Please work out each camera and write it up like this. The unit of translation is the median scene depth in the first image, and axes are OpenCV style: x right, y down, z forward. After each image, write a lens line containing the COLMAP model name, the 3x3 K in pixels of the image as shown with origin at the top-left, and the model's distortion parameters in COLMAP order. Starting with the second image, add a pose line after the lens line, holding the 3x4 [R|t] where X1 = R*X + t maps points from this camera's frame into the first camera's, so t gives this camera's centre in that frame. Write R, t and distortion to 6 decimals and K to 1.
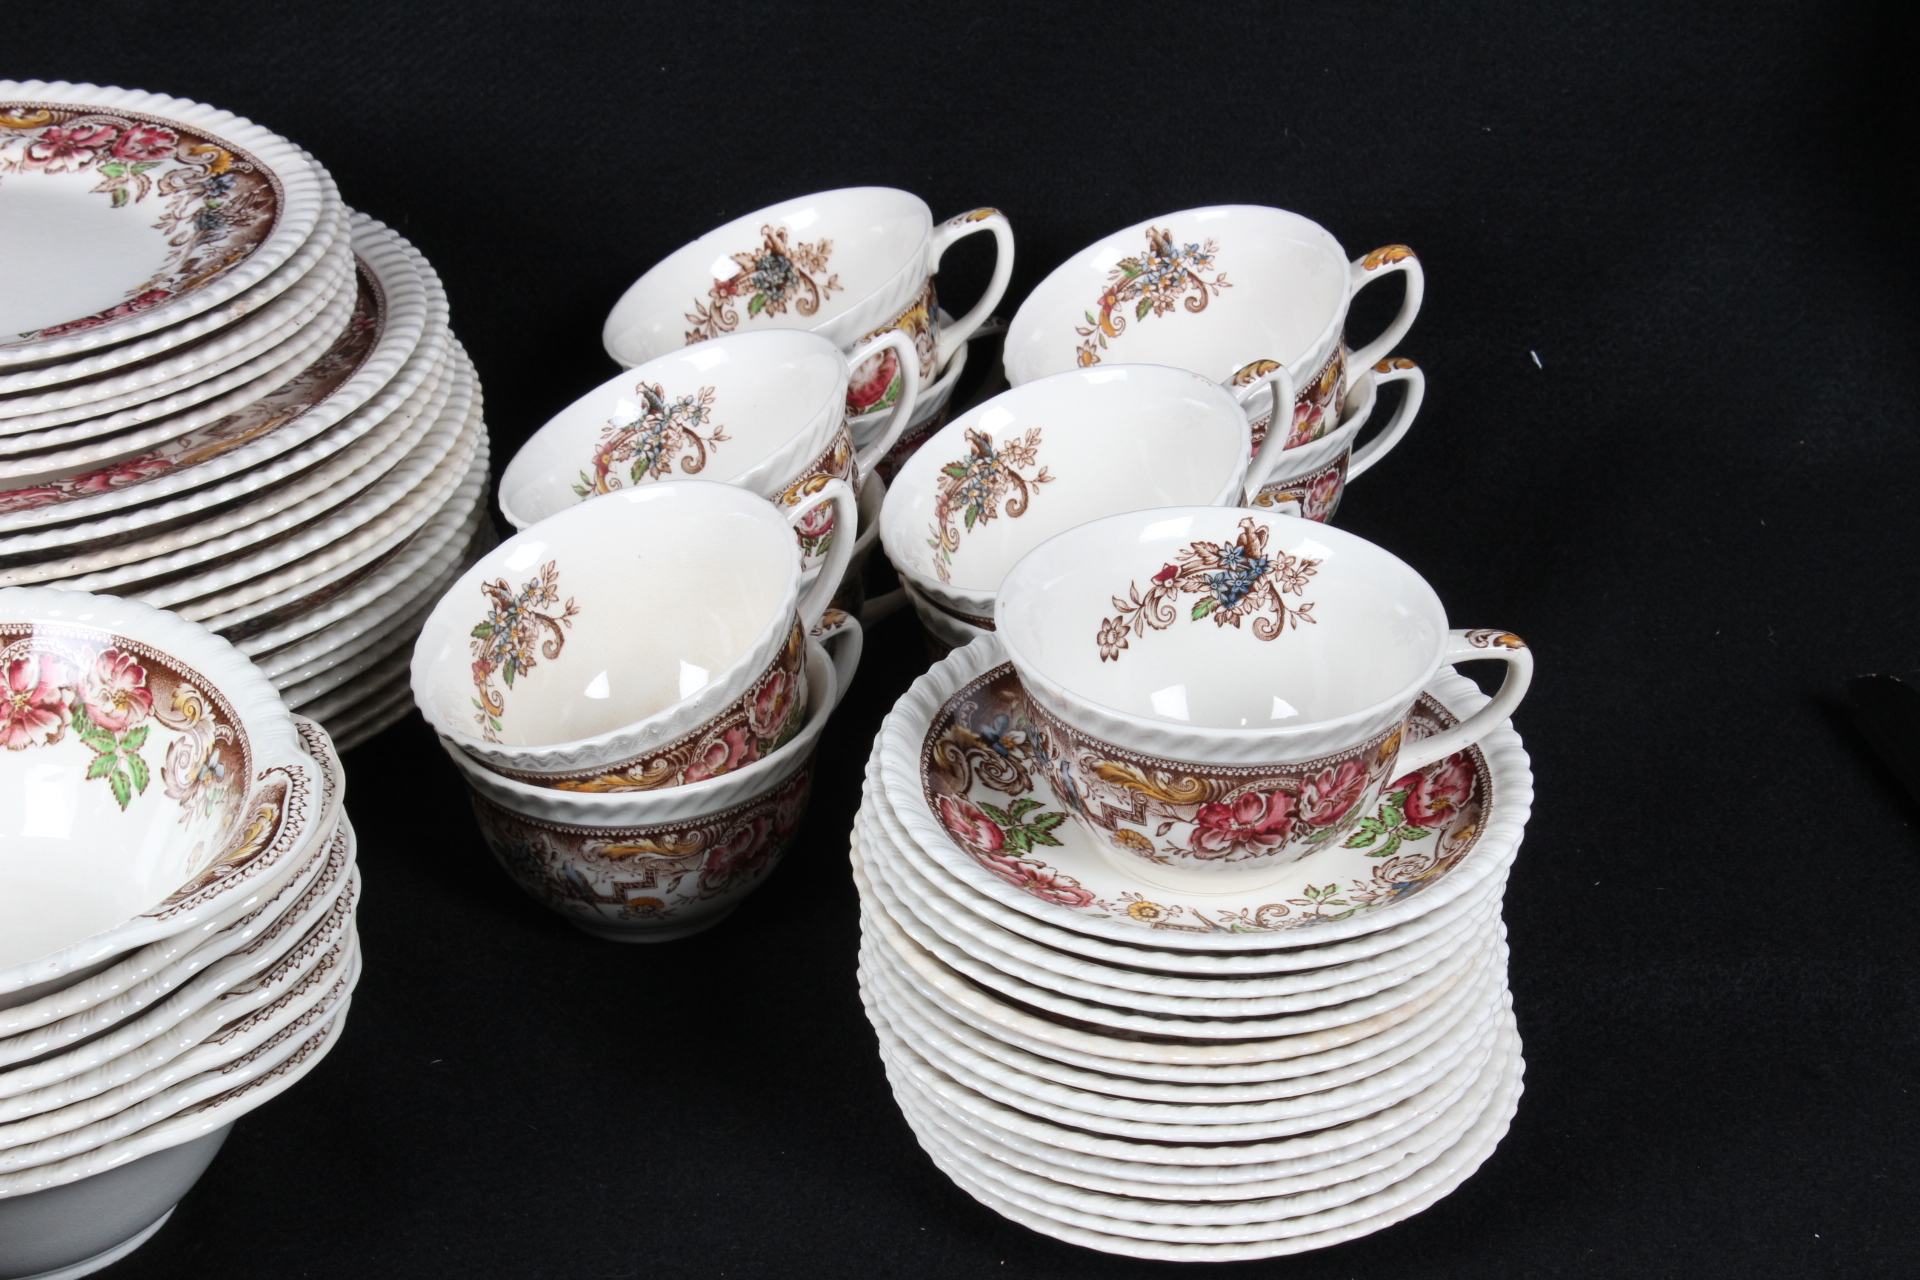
lens RADIAL K [[5660.7, 0, 960.0], [0, 5660.7, 640.0], [0, 0, 1]] dist [0.400759, -0.699314]
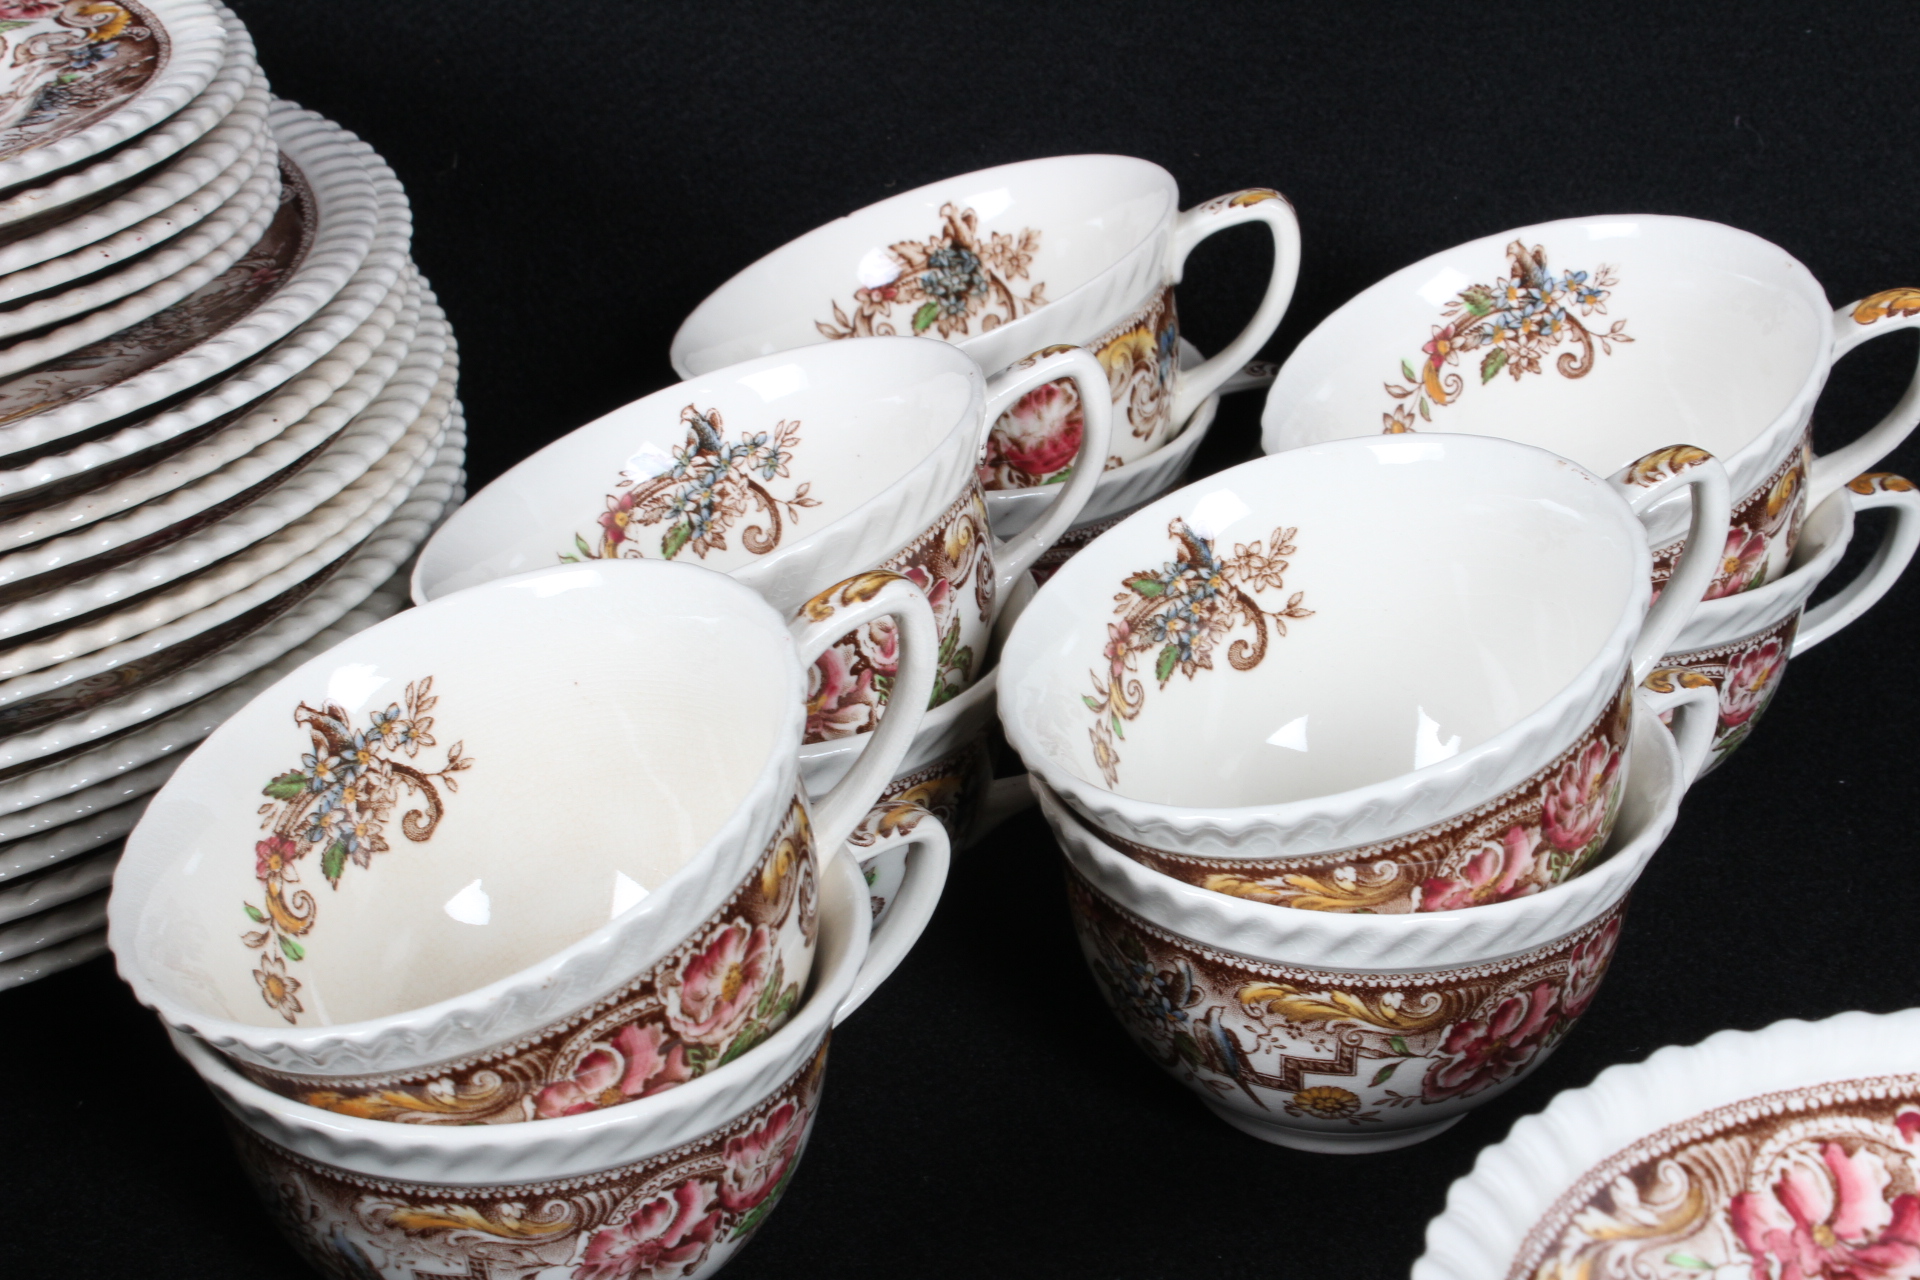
lens RADIAL K [[3545.6, 0, 960.0], [0, 3545.6, 640.0], [0, 0, 1]] dist [0.030618, 0.321010]
pose [[0.987862, 0.092109, -0.125080, 0.029279], [-0.093297, 0.995632, -0.003658, -0.022354], [0.124197, 0.015283, 0.992140, 0.666354]]
